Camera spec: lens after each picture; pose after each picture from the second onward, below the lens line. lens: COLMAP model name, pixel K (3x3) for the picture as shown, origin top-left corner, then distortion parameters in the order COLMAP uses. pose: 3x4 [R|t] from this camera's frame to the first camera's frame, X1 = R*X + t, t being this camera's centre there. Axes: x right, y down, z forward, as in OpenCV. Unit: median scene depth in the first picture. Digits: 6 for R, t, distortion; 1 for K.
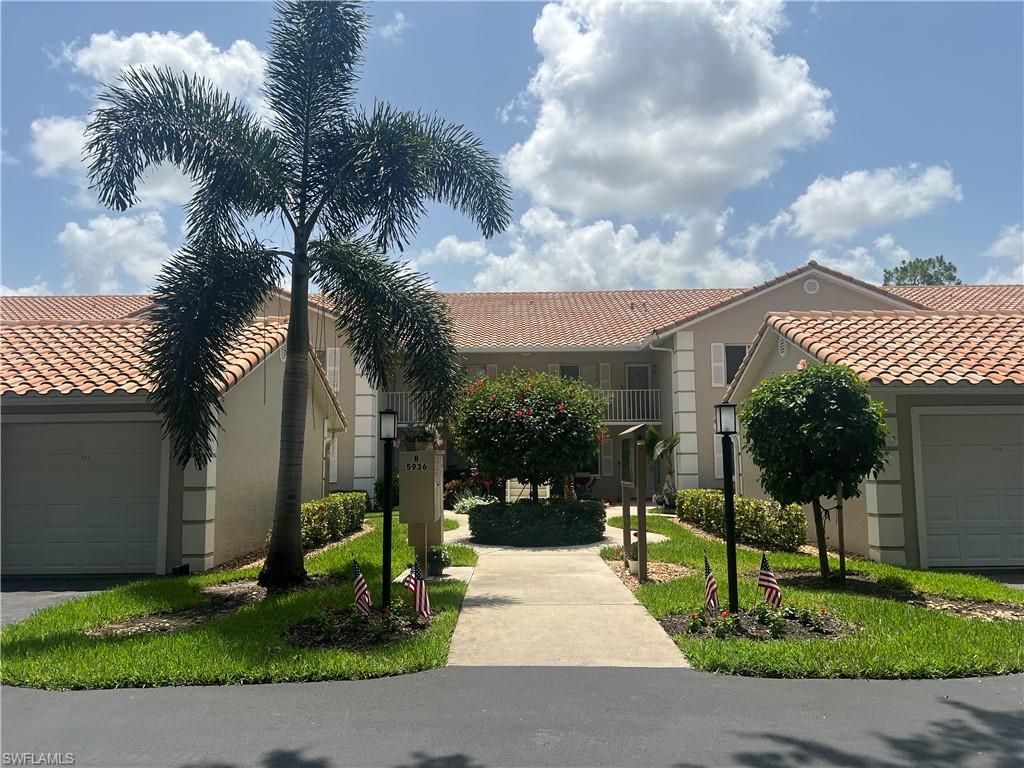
lens RADIAL K [[793.3, 0, 512.0], [0, 793.3, 384.0], [0, 0, 1]] dist [0.030787, -0.010266]
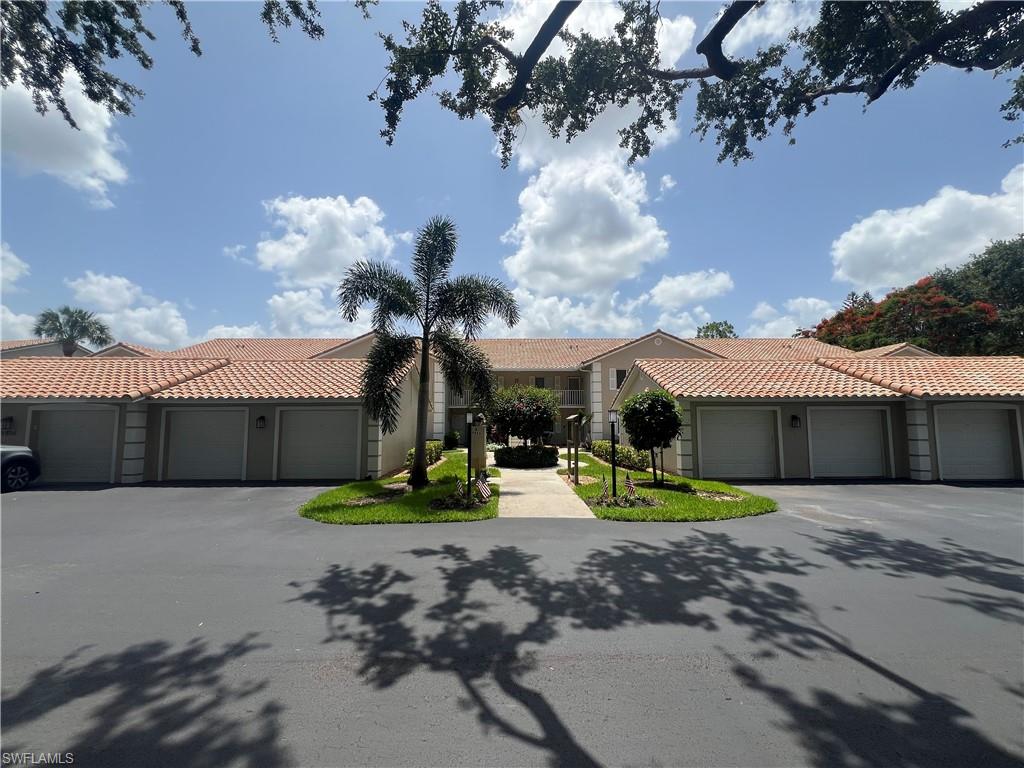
lens RADIAL K [[411.4, 0, 513.2], [0, 411.4, 385.5], [0, 0, 1]] dist [0.001425, 0.000664]
pose [[0.999867, 0.008547, 0.013888, -0.031509], [-0.008650, 0.999936, 0.007331, -0.037113], [-0.013825, -0.007450, 0.999877, -0.154679]]
